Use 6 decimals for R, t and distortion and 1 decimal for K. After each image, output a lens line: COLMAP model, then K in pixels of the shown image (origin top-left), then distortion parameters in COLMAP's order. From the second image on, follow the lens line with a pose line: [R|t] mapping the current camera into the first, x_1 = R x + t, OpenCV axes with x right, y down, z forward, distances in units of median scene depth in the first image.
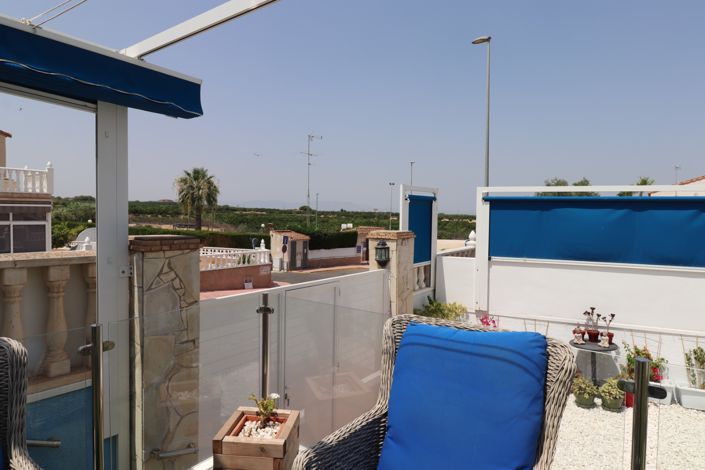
lens RADIAL K [[414.3, 0, 353.2], [0, 414.3, 231.3], [0, 0, 1]] dist [0.001676, -0.001055]
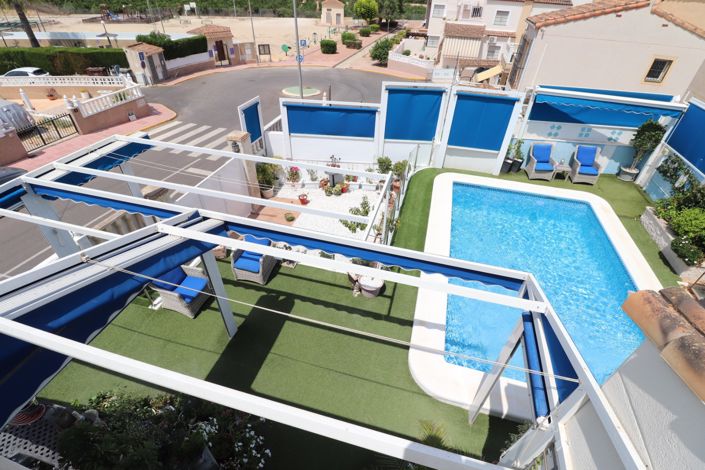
lens RADIAL K [[326.5, 0, 354.8], [0, 326.5, 232.9], [0, 0, 1]] dist [-0.001837, -0.011030]
pose [[0.929313, -0.216393, 0.299253, 0.008539], [-0.003688, 0.804859, 0.593454, -0.118538], [-0.369276, -0.552608, 0.747168, -0.142789]]
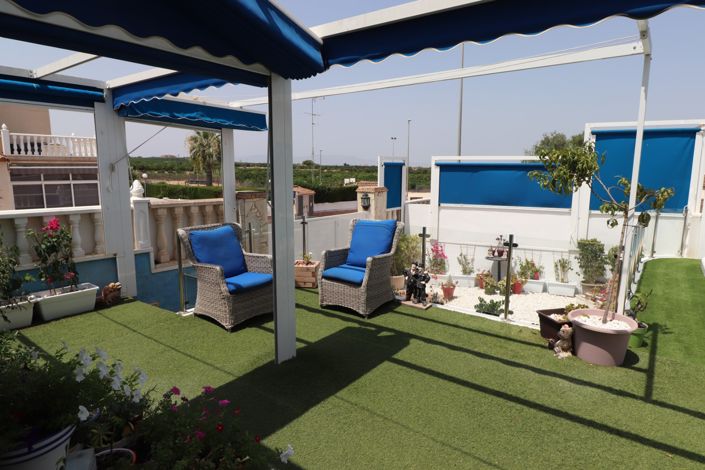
lens RADIAL K [[414.3, 0, 353.2], [0, 414.3, 231.3], [0, 0, 1]] dist [0.001676, -0.001055]
pose [[0.999921, -0.007664, -0.009990, 0.007718], [0.008713, 0.993932, 0.109654, -0.001350], [0.009089, -0.109732, 0.993920, -0.116807]]
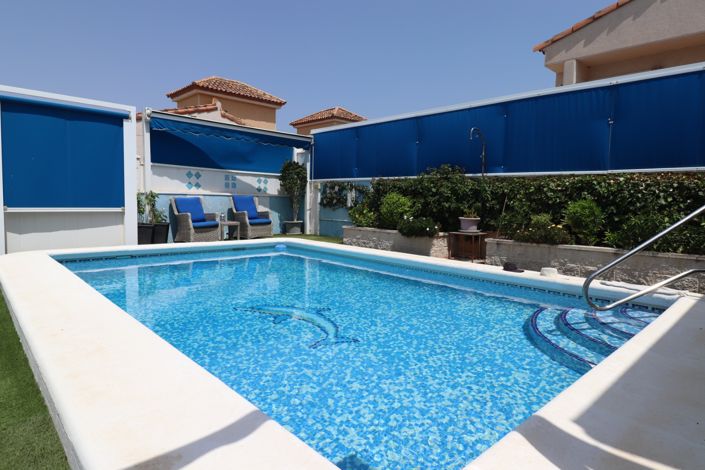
lens RADIAL K [[414.3, 0, 353.2], [0, 414.3, 231.3], [0, 0, 1]] dist [0.001676, -0.001055]
pose [[0.181196, -0.087619, 0.979536, 0.059224], [0.018911, 0.996149, 0.085607, 0.017553], [-0.983265, 0.003012, 0.182155, -0.067320]]
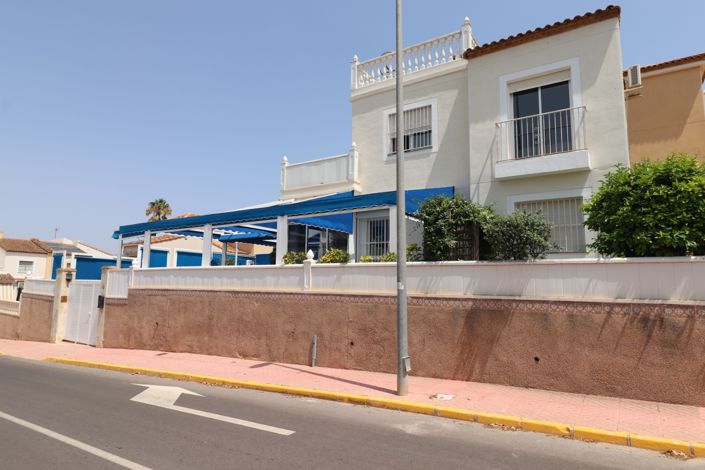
lens RADIAL K [[403.0, 0, 352.5], [0, 403.0, 235.0], [0, 0, 1]] dist [-0.000081, -0.001872]
pose [[-0.071789, 0.105193, 0.991857, -0.556096], [0.030558, 0.994188, -0.103228, 0.023387], [-0.996952, 0.022899, -0.074587, -0.130892]]
